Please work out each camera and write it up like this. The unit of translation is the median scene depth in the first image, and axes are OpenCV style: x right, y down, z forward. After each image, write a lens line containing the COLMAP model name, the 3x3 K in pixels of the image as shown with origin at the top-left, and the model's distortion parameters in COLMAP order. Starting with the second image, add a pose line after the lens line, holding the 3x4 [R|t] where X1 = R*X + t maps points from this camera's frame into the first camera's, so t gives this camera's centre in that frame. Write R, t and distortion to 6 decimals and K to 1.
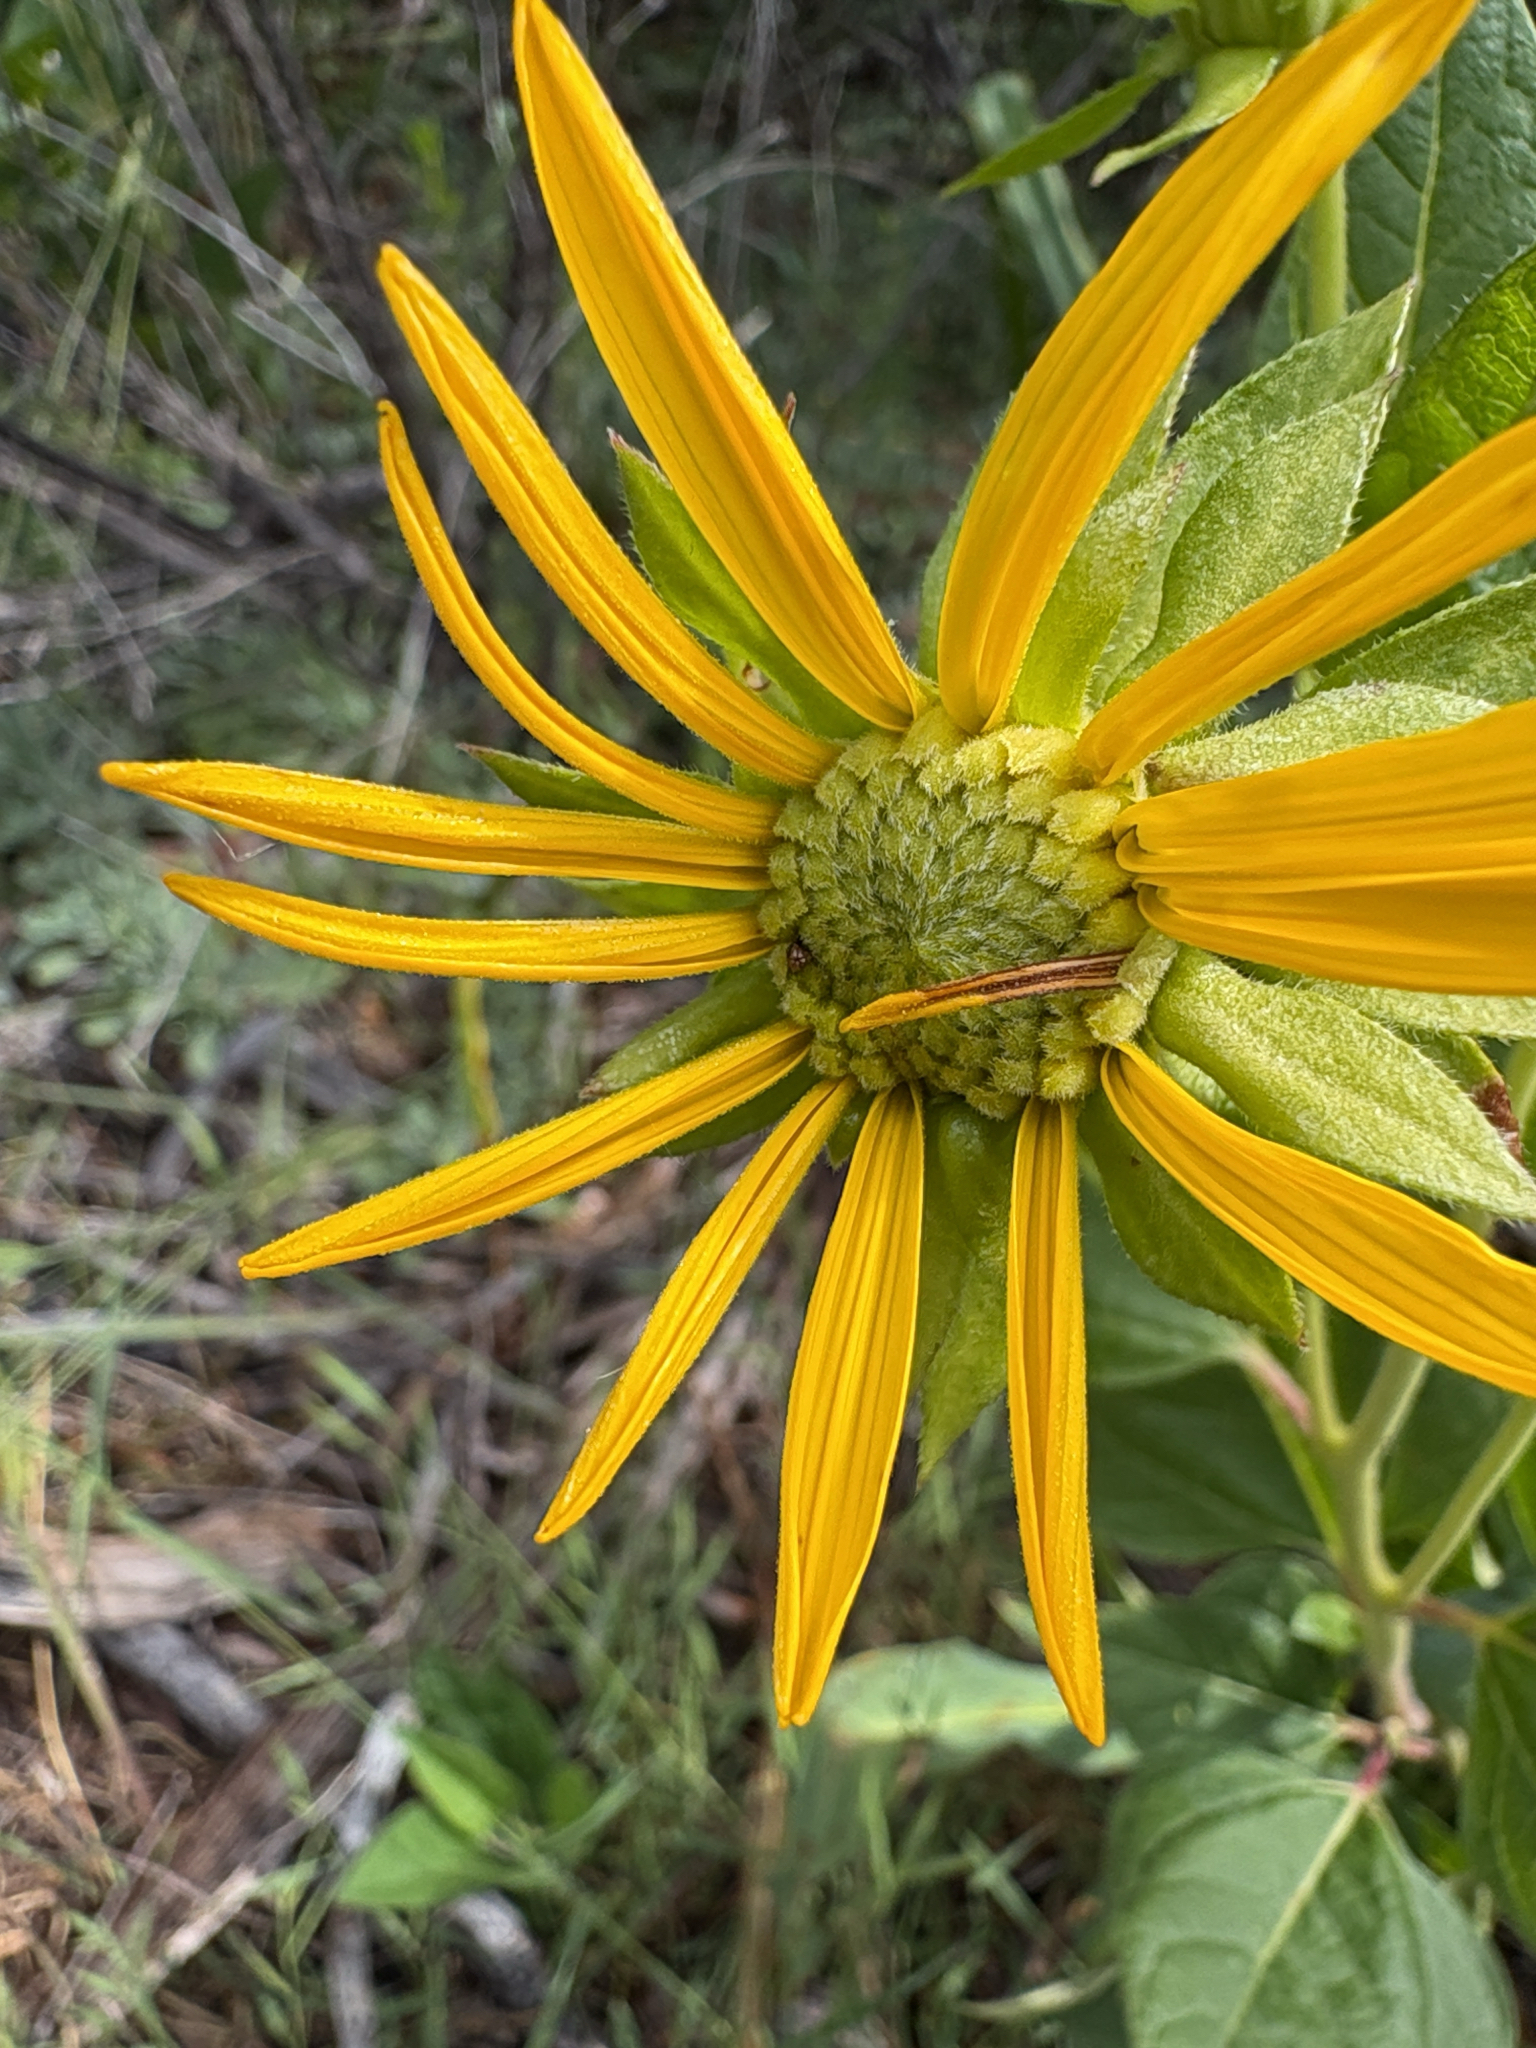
lens RADIAL K [[1545.1, 0, 738.5], [0, 1545.1, 1031.2], [0, 0, 1]] dist [-0.010861, 0.002844]
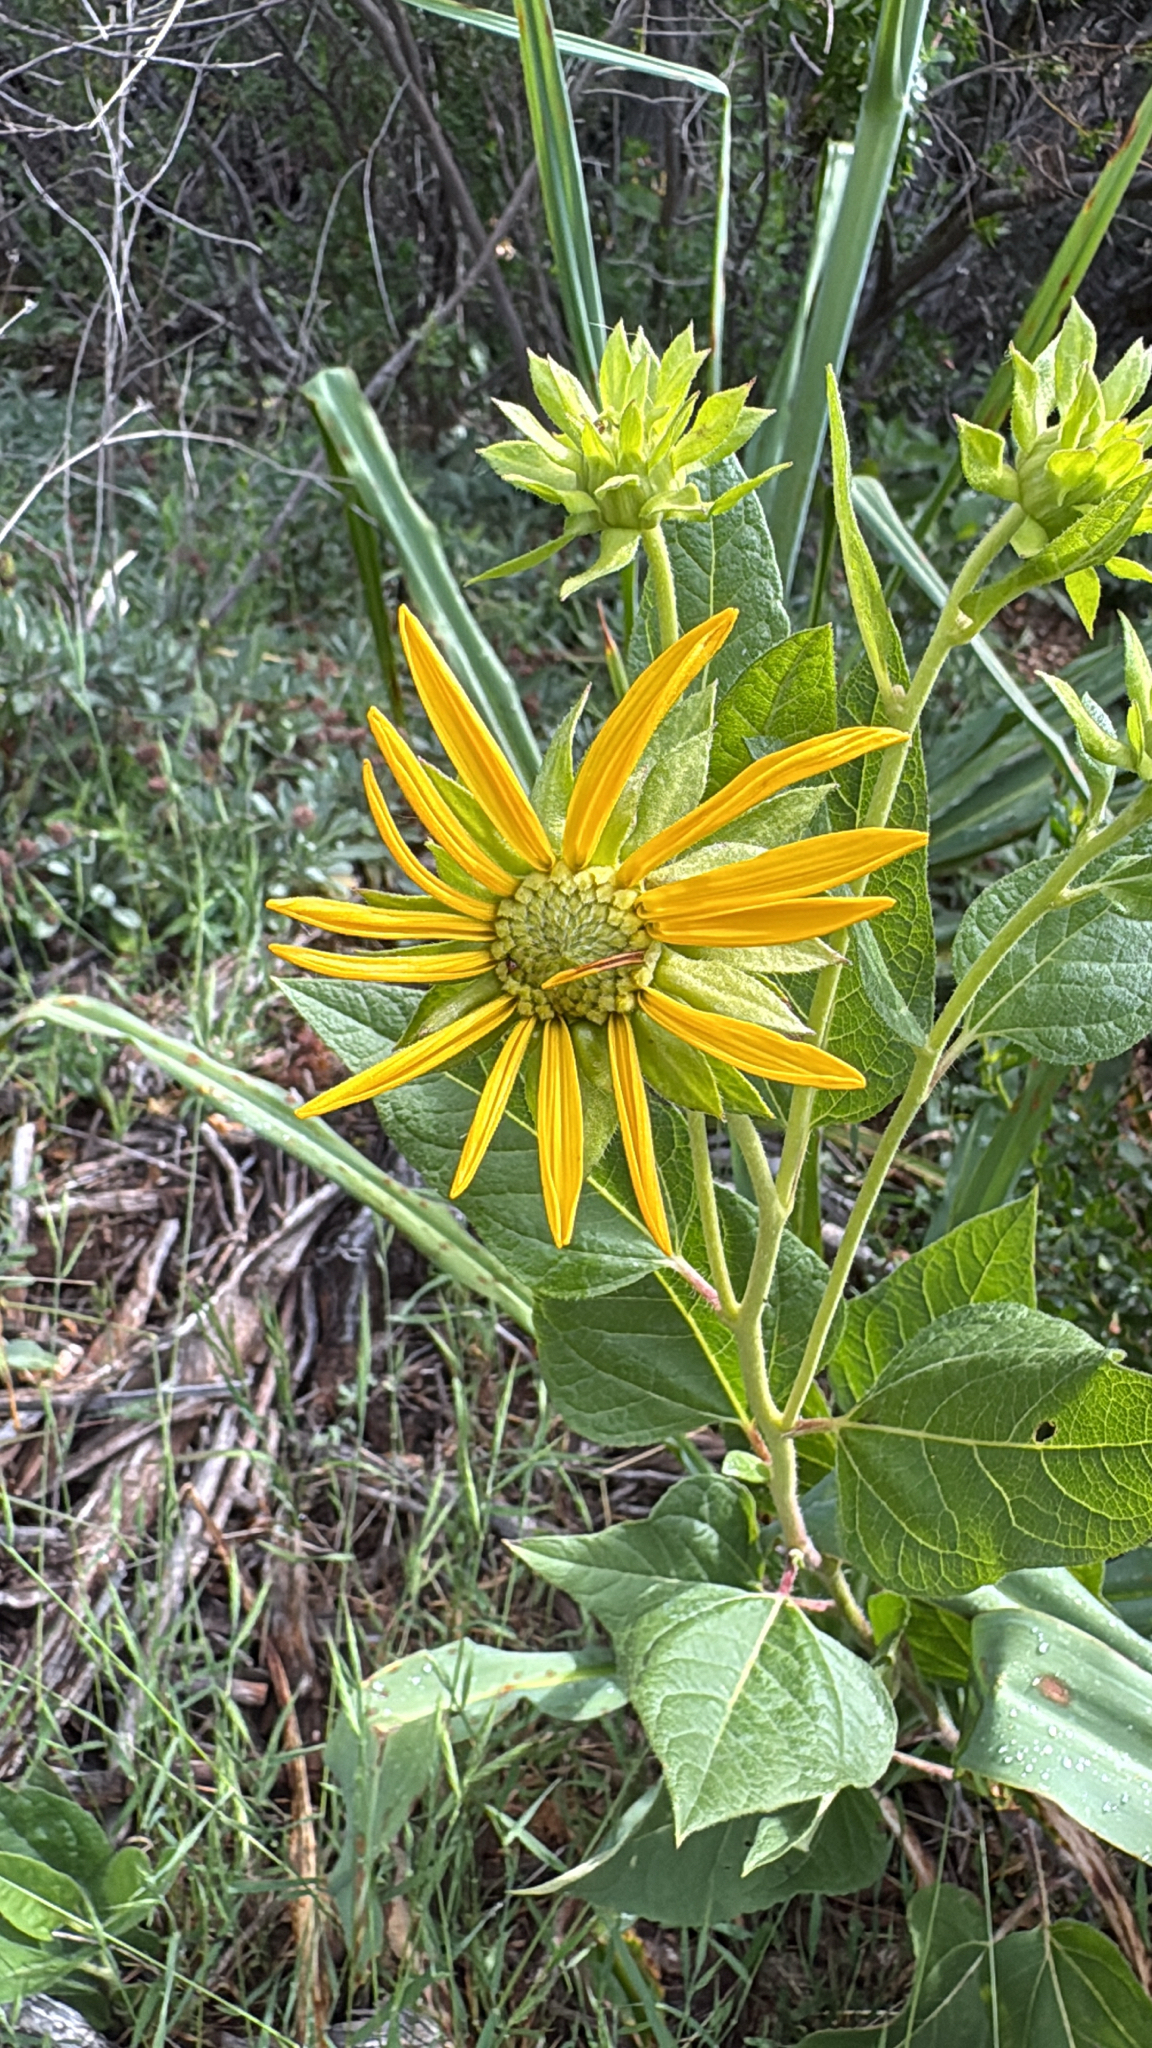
lens RADIAL K [[1653.8, 0, 576.0], [0, 1653.8, 1024.0], [0, 0, 1]] dist [0.083342, 0.000407]
pose [[0.948078, -0.061993, 0.311939, -0.692325], [0.103967, 0.987343, -0.119770, 0.369688], [-0.300565, 0.145983, 0.942523, -1.479083]]
